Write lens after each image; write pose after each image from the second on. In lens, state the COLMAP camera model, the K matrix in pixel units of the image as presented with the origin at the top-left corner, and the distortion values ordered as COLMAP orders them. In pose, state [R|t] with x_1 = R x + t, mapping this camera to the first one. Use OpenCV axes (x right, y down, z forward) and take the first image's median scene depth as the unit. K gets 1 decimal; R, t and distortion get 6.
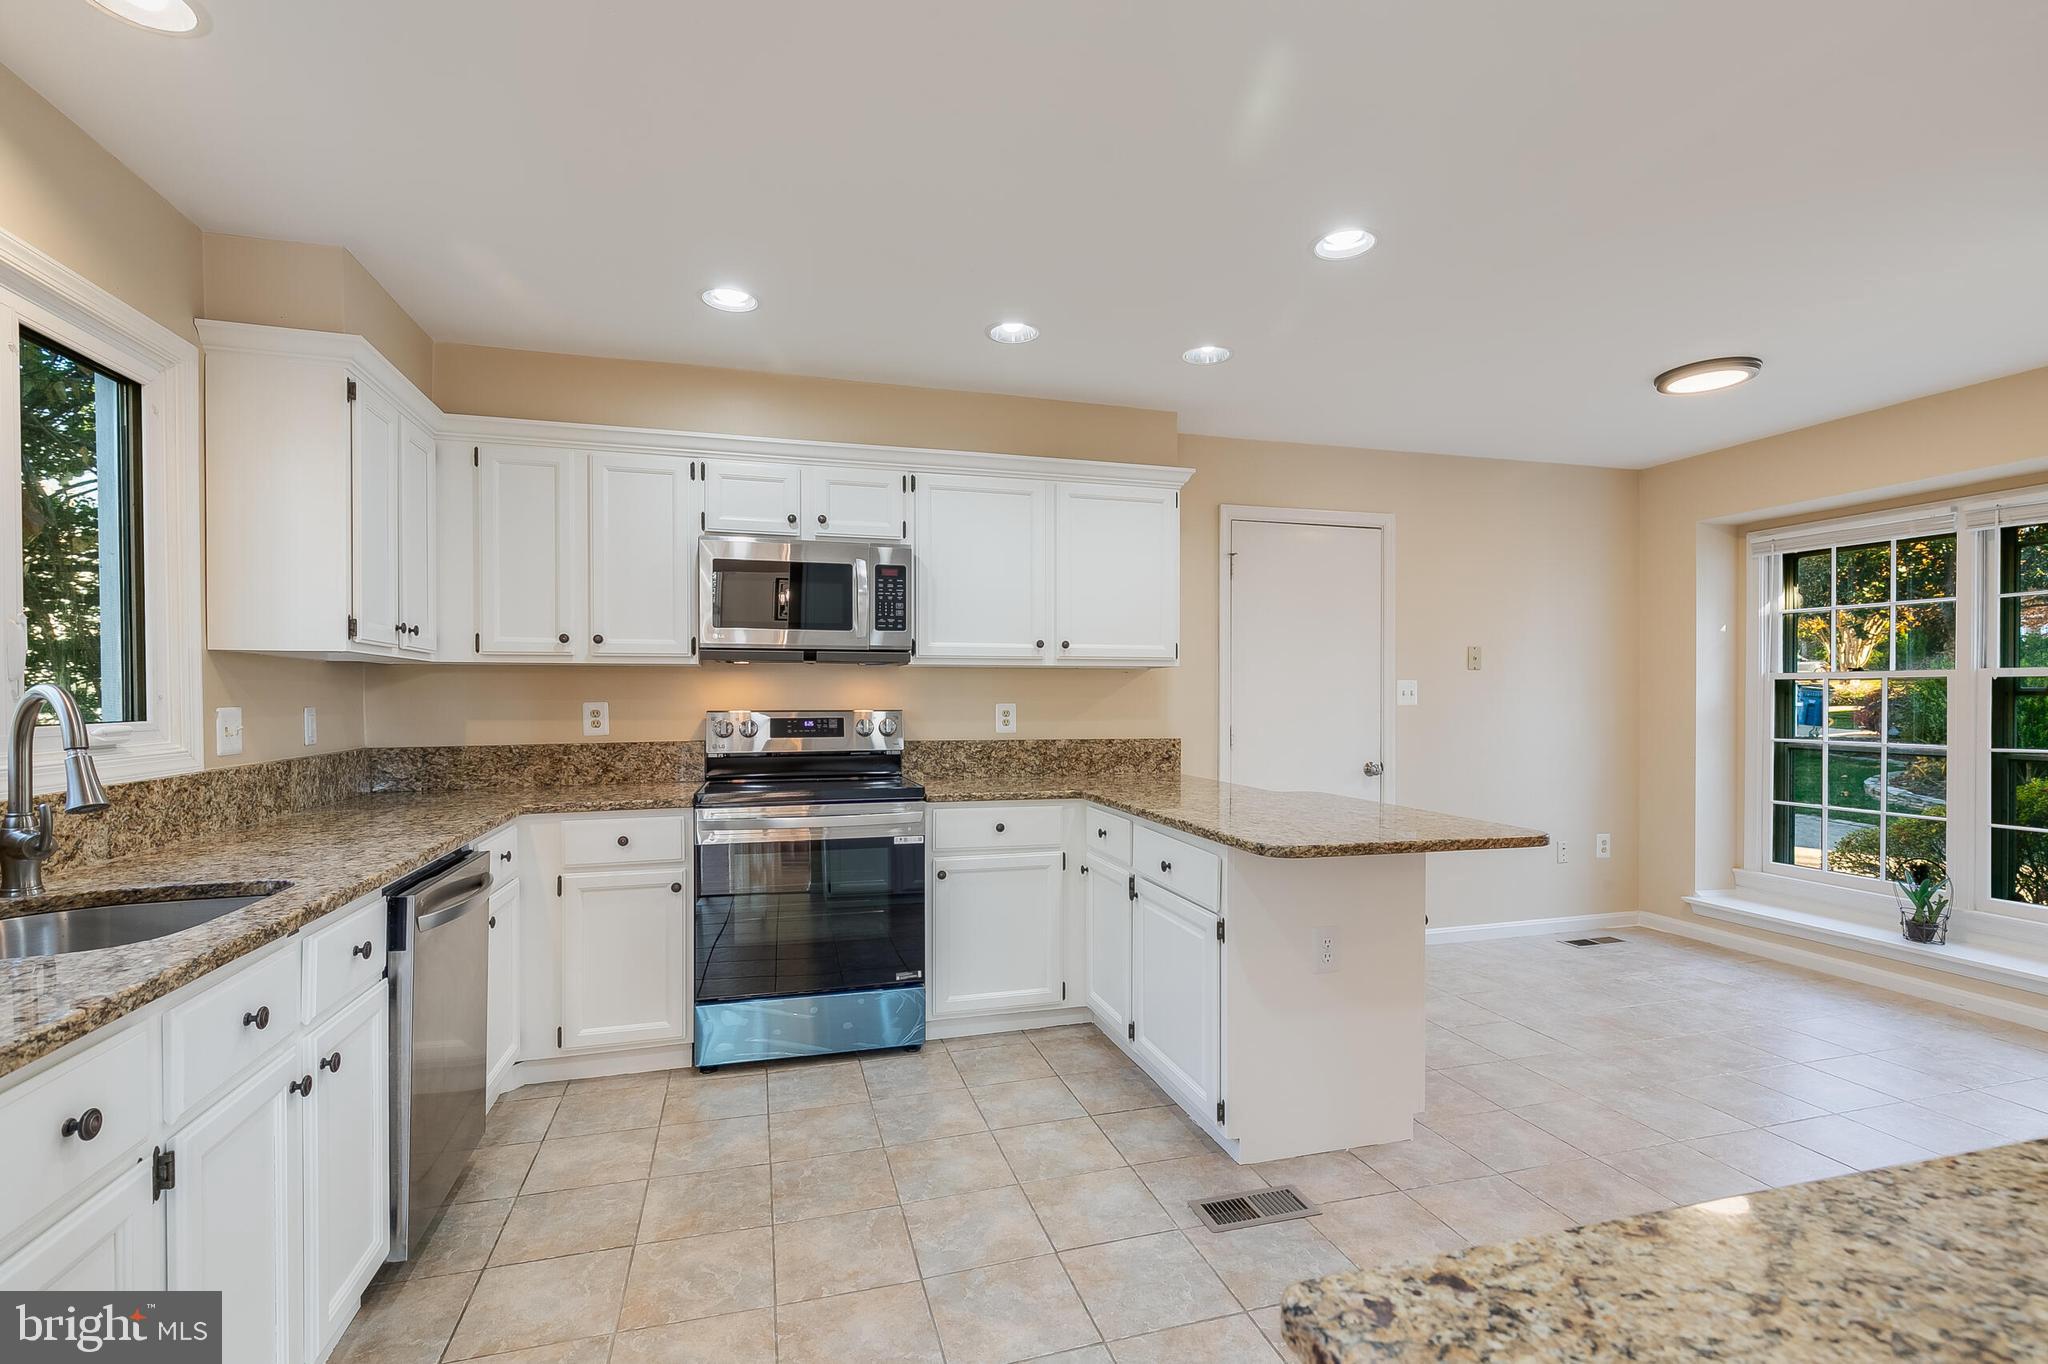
lens RADIAL K [[950.7, 0, 1030.4], [0, 950.7, 691.4], [0, 0, 1]] dist [0.004290, -0.000672]
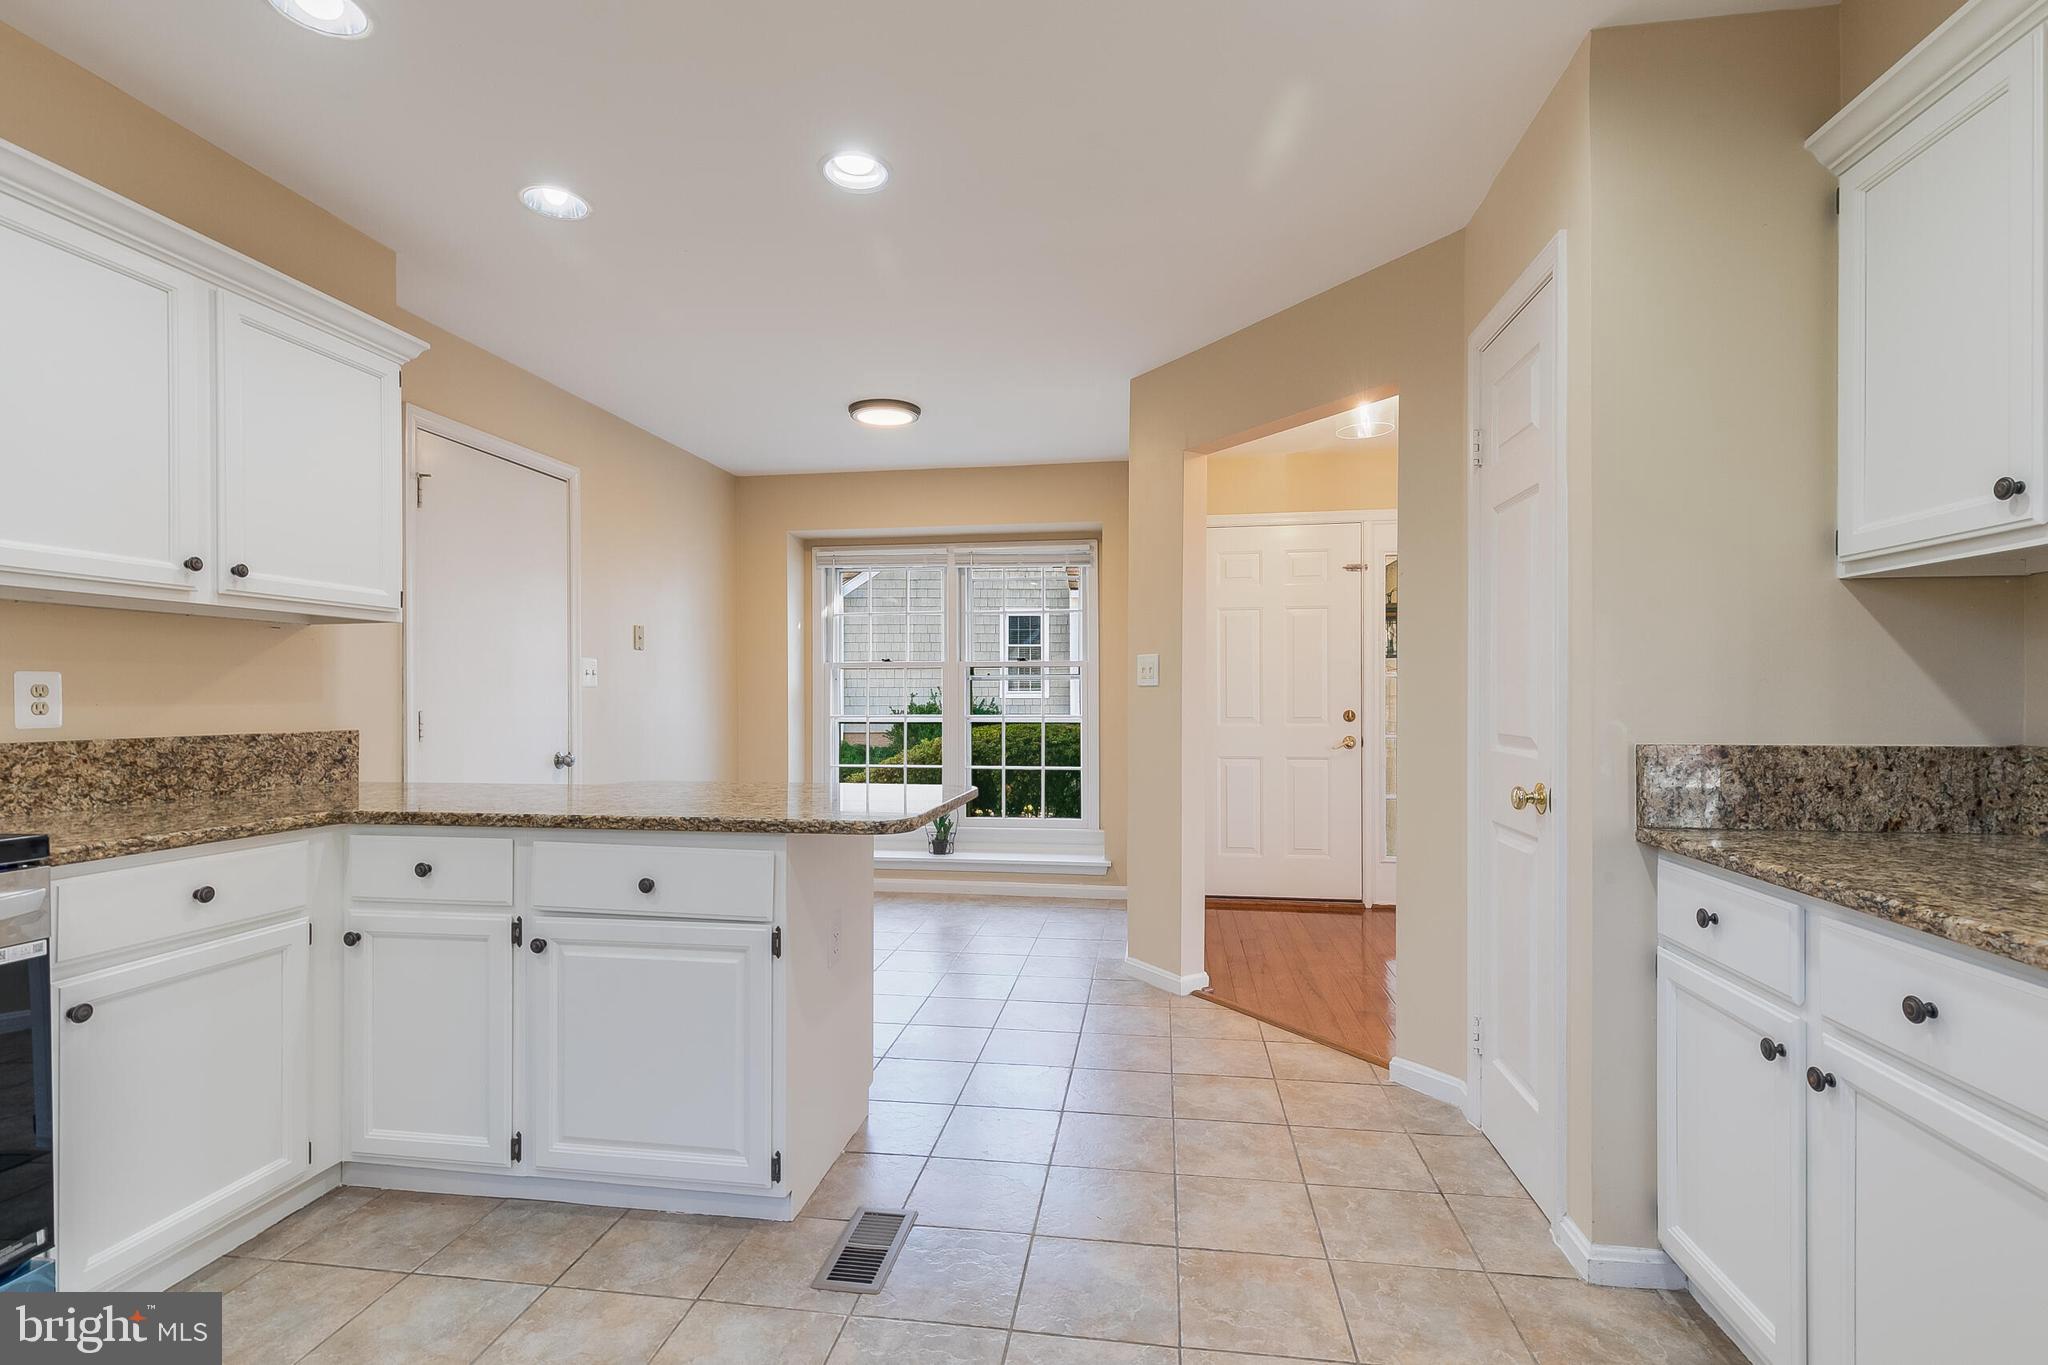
lens RADIAL K [[950.7, 0, 1030.5], [0, 950.7, 689.8], [0, 0, 1]] dist [0.004290, -0.000672]
pose [[0.405201, 0.004455, 0.914217, -0.301349], [0.000201, 0.999988, -0.004962, 0.026946], [-0.914228, 0.002195, 0.405195, 0.316198]]
